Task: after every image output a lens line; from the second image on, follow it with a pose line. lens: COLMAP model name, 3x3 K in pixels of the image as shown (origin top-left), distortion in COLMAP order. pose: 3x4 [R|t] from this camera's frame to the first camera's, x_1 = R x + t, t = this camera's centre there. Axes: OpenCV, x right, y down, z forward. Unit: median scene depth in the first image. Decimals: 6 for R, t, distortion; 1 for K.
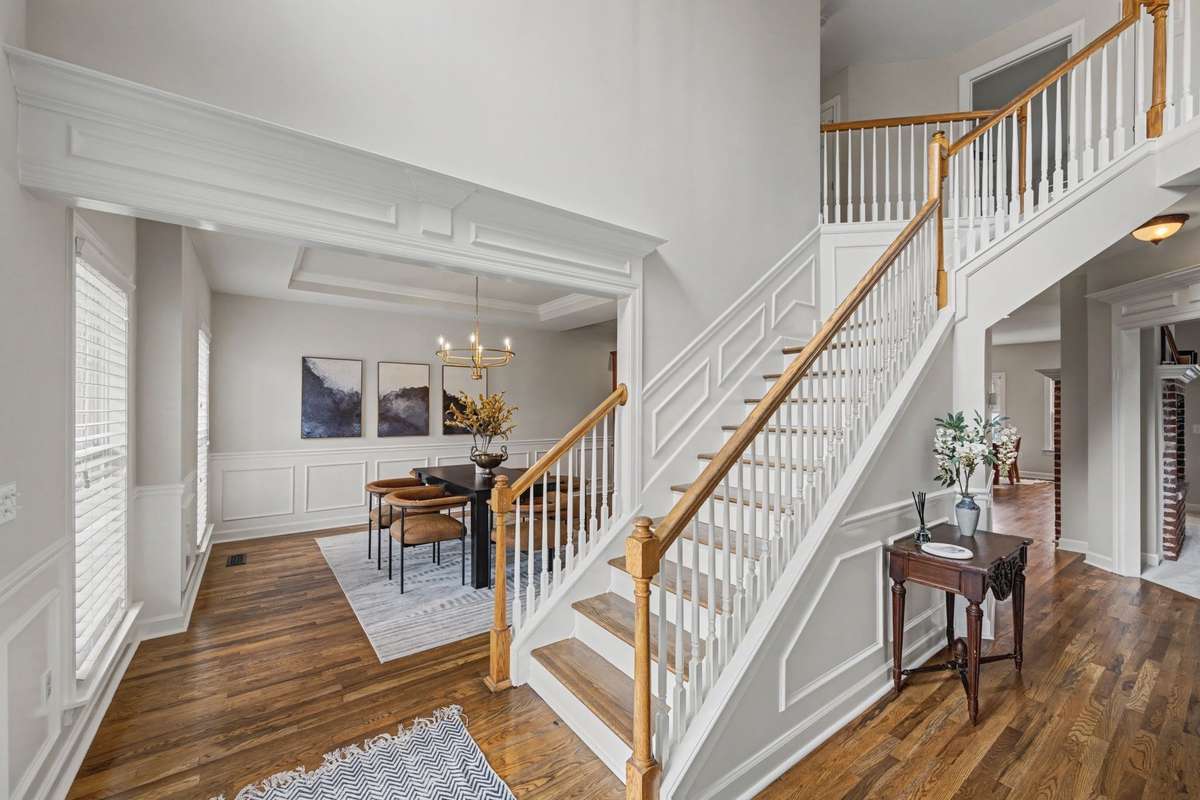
lens RADIAL K [[477.3, 0, 600.3], [0, 477.3, 402.5], [0, 0, 1]] dist [-0.001848, 0.000278]
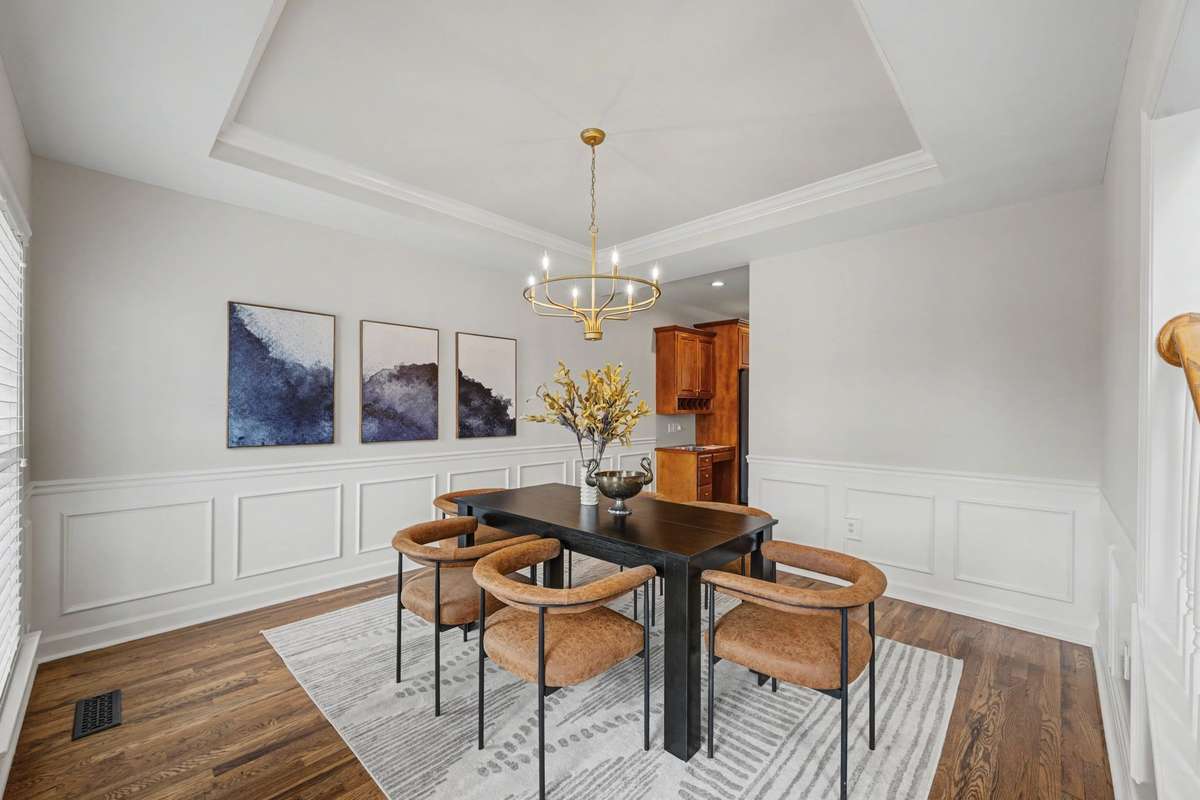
lens RADIAL K [[477.3, 0, 600.7], [0, 477.3, 407.1], [0, 0, 1]] dist [-0.001848, 0.000278]
pose [[0.984192, 0.001483, 0.177098, -0.289386], [-0.003331, 0.999943, 0.010138, 0.019977], [-0.177073, -0.010568, 0.984141, 0.366513]]
